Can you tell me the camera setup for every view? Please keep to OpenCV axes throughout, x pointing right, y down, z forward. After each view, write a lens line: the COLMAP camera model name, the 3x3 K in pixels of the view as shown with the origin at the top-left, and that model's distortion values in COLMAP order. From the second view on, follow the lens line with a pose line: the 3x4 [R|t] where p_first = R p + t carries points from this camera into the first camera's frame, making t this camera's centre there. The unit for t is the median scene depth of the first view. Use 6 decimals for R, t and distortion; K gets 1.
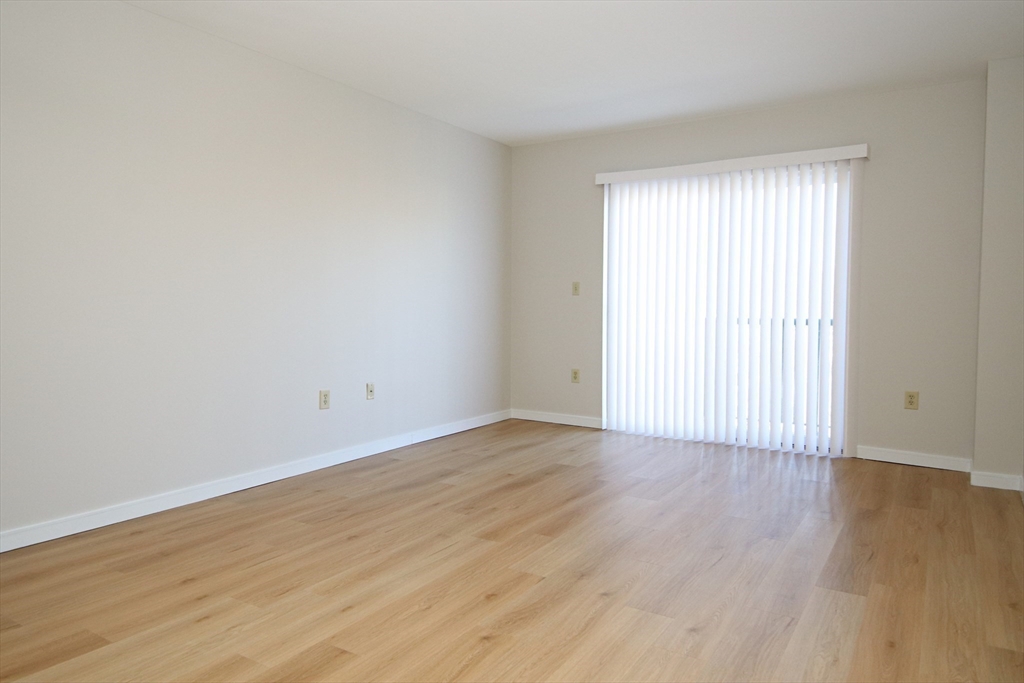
lens RADIAL K [[681.1, 0, 503.8], [0, 681.1, 337.2], [0, 0, 1]] dist [0.048978, -0.057921]
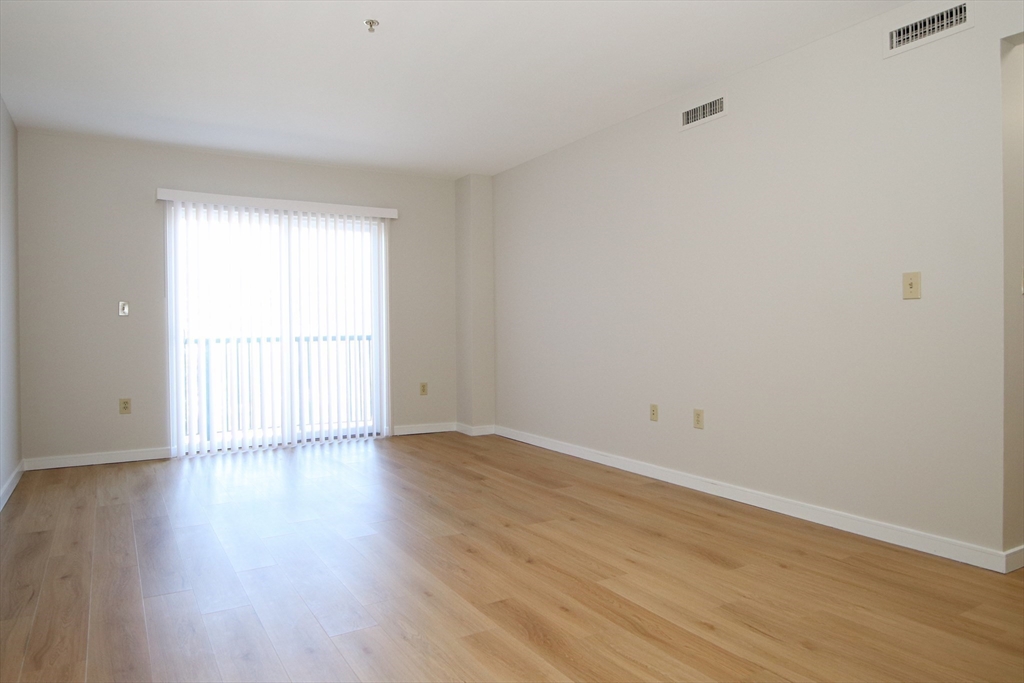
lens RADIAL K [[681.1, 0, 503.8], [0, 681.1, 337.2], [0, 0, 1]] dist [0.048978, -0.057921]
pose [[0.447679, -0.025444, 0.893832, -0.892112], [0.053562, 0.998563, 0.001598, -0.015830], [-0.892589, 0.047160, 0.448398, 0.278317]]
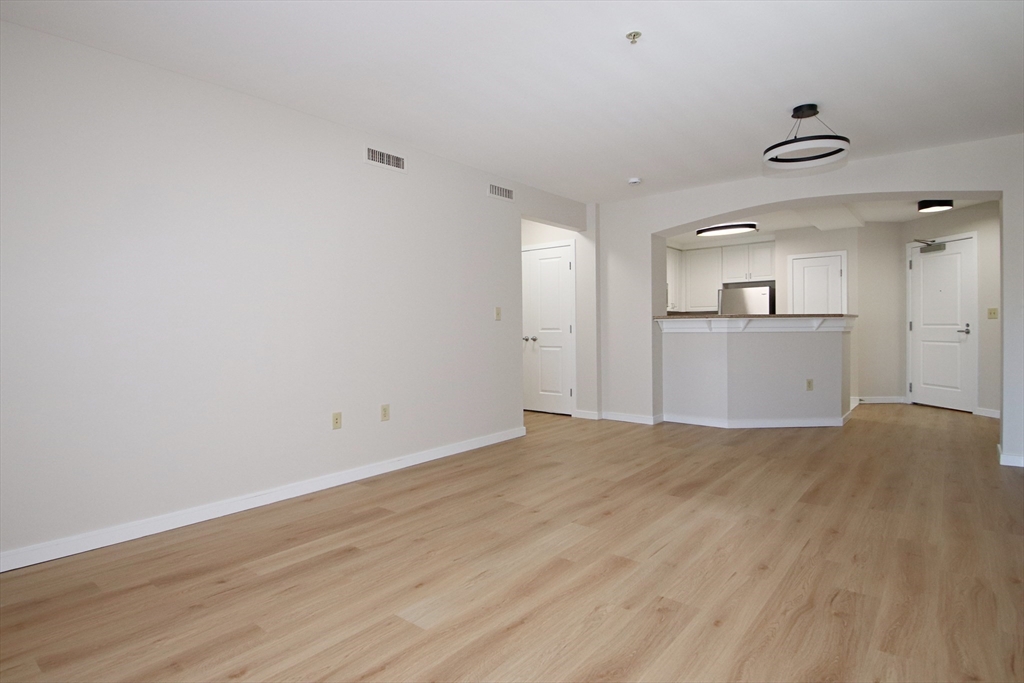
lens RADIAL K [[533.1, 0, 512.0], [0, 533.1, 341.5], [0, 0, 1]] dist [0.002676, -0.020727]
pose [[-0.994471, 0.001458, 0.105000, 0.056756], [0.009197, 0.997270, 0.073265, -0.089629], [-0.104606, 0.073825, -0.991770, 1.762918]]
